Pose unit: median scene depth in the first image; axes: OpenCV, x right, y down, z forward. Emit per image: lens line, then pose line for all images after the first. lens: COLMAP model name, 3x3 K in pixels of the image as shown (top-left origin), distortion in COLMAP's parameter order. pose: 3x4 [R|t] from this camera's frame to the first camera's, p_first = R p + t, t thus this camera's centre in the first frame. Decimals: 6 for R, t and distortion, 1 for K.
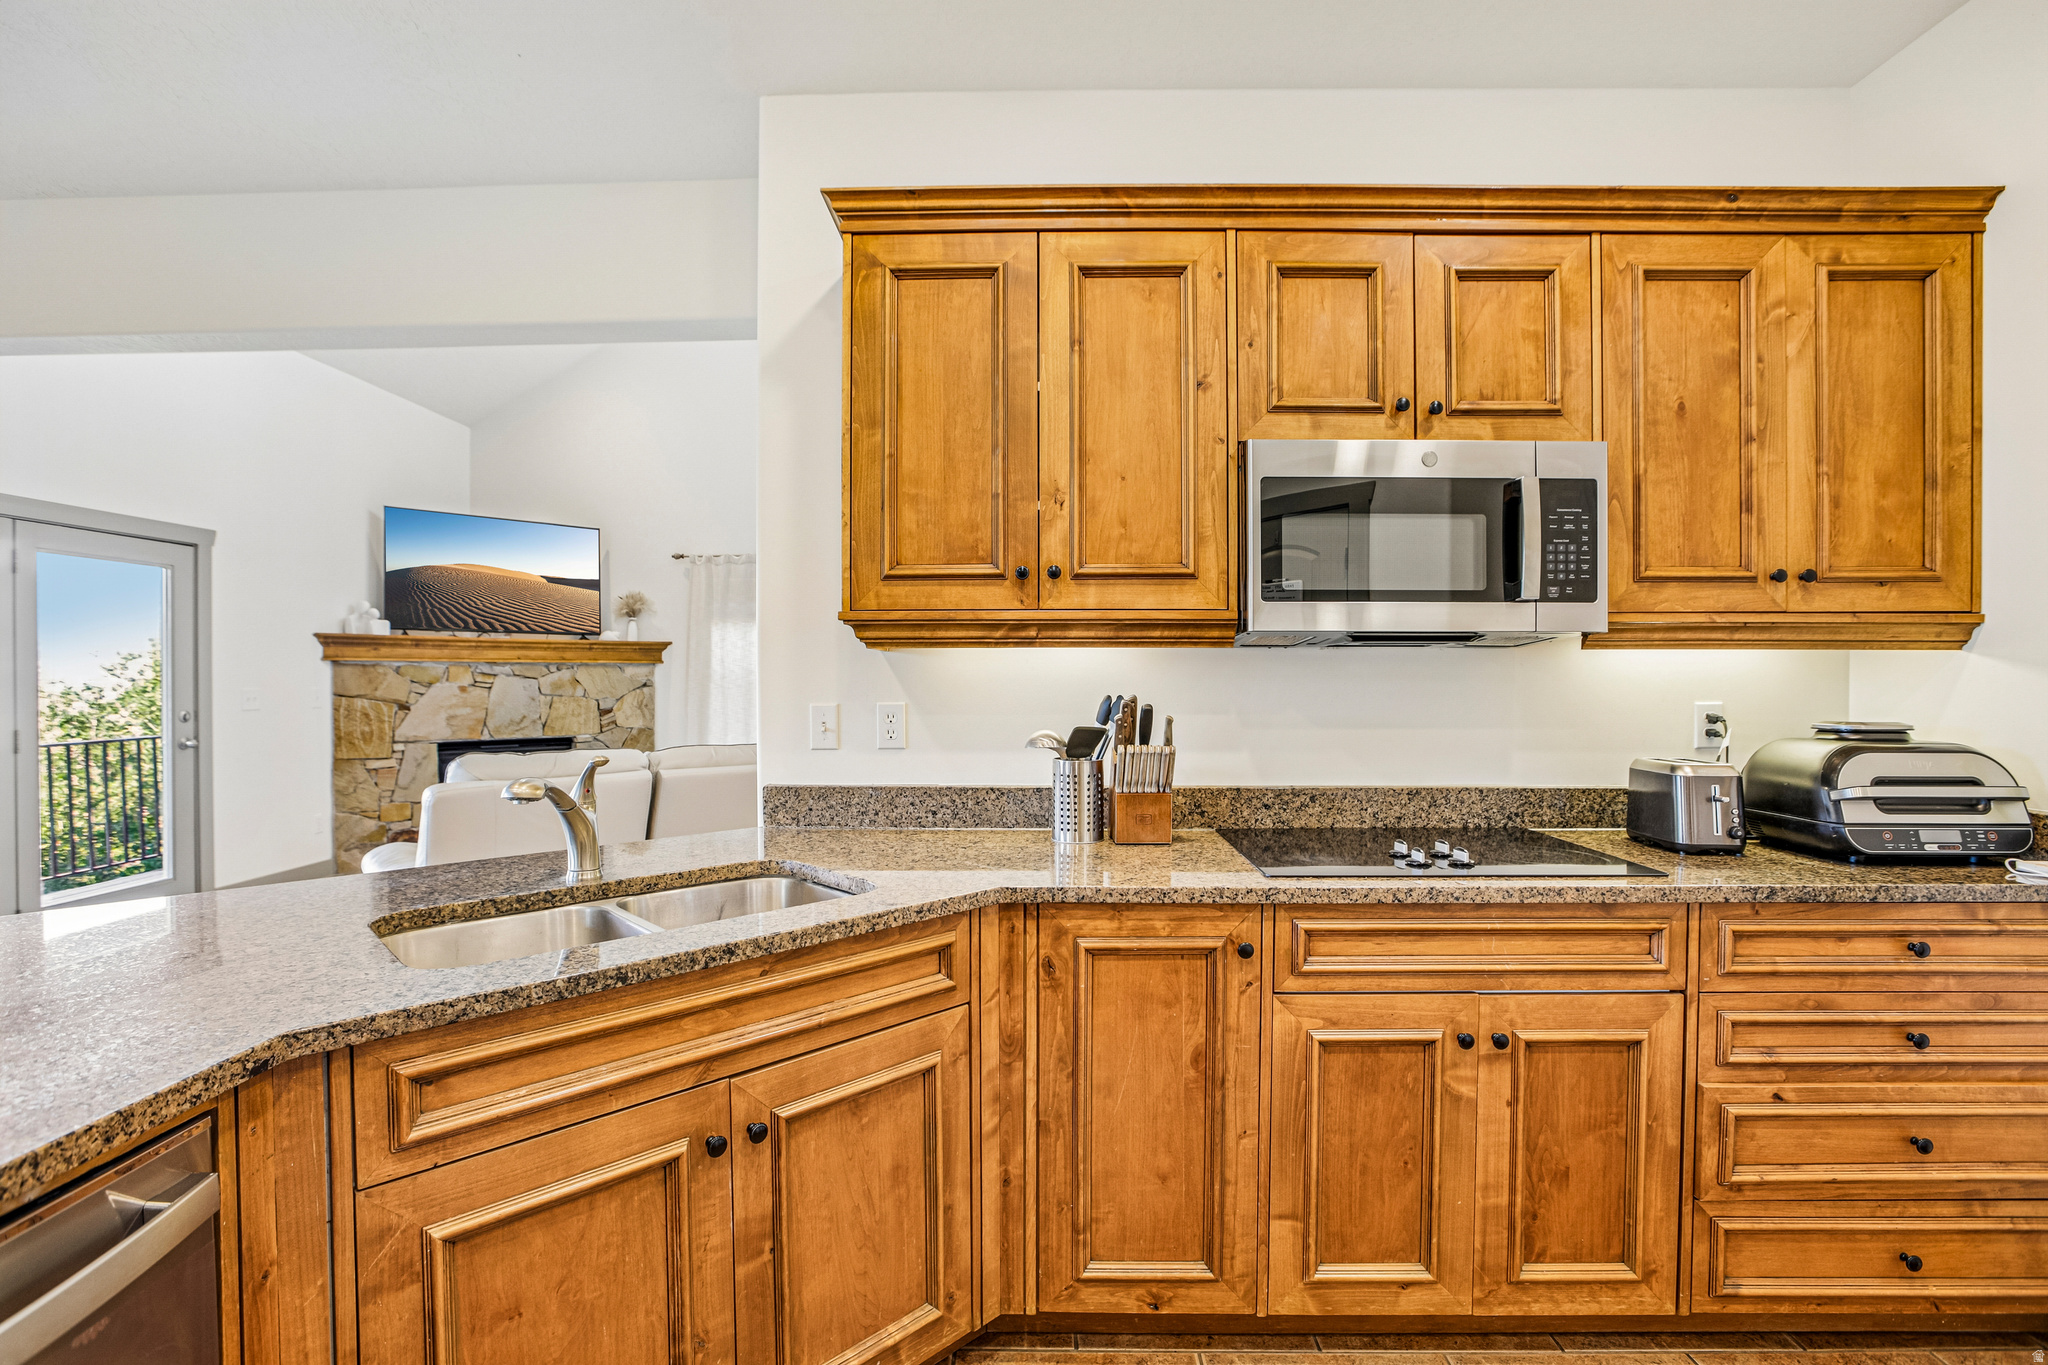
lens RADIAL K [[958.5, 0, 1024.0], [0, 958.5, 682.5], [0, 0, 1]] dist [-0.062565, 0.028404]
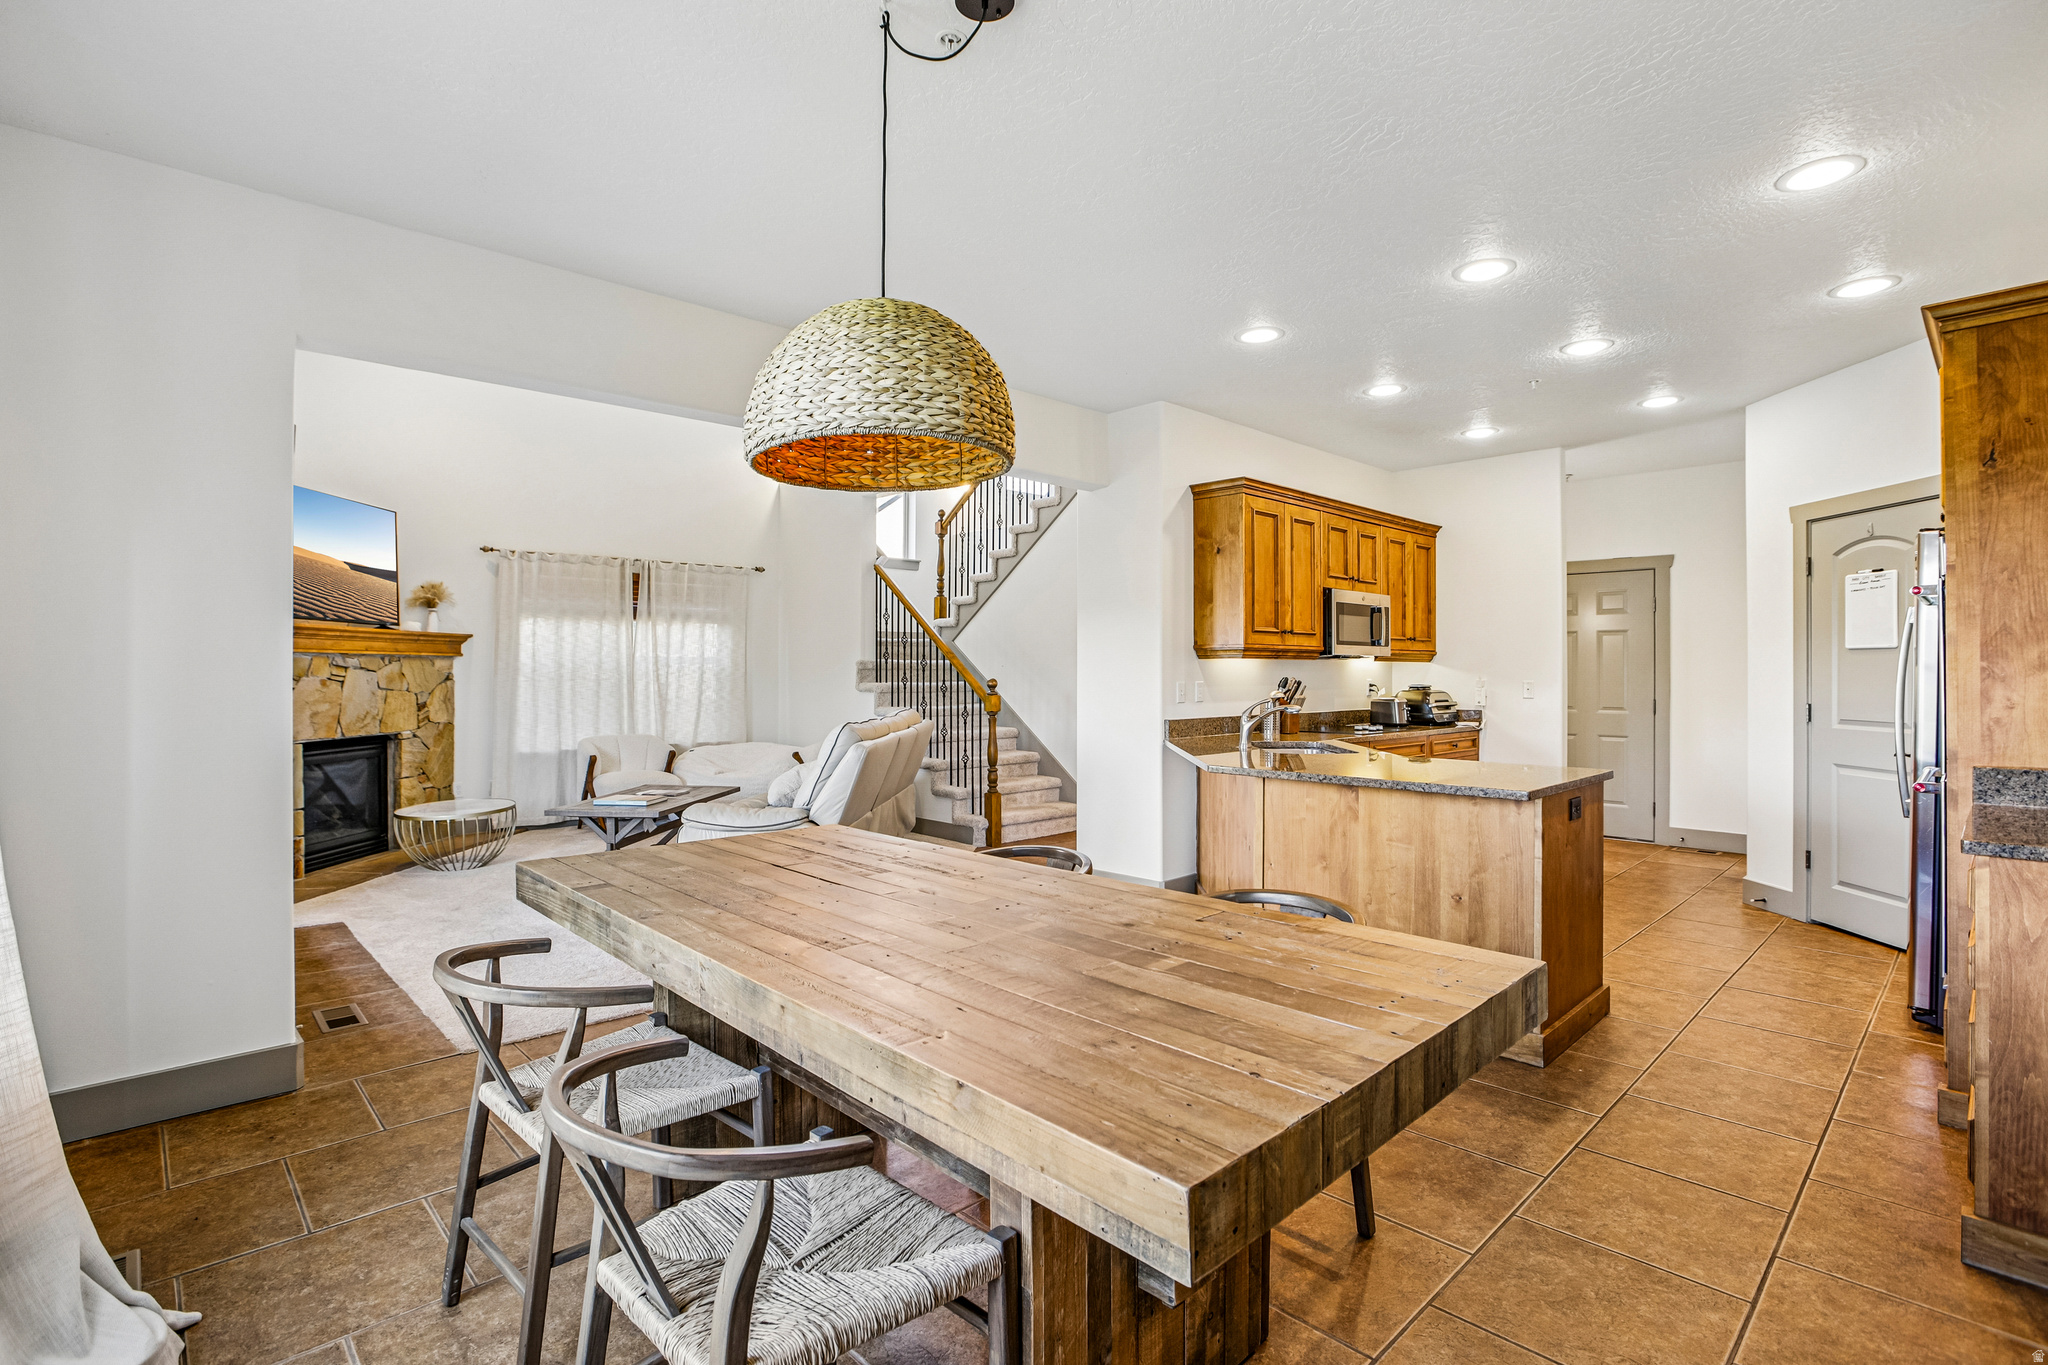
lens RADIAL K [[977.7, 0, 1026.1], [0, 977.7, 667.2], [0, 0, 1]] dist [-0.054893, 0.029972]
pose [[0.707677, 0.003737, 0.706526, -2.418604], [0.003231, 0.999958, -0.008525, 0.005531], [-0.706529, 0.008316, 0.707636, -0.414029]]
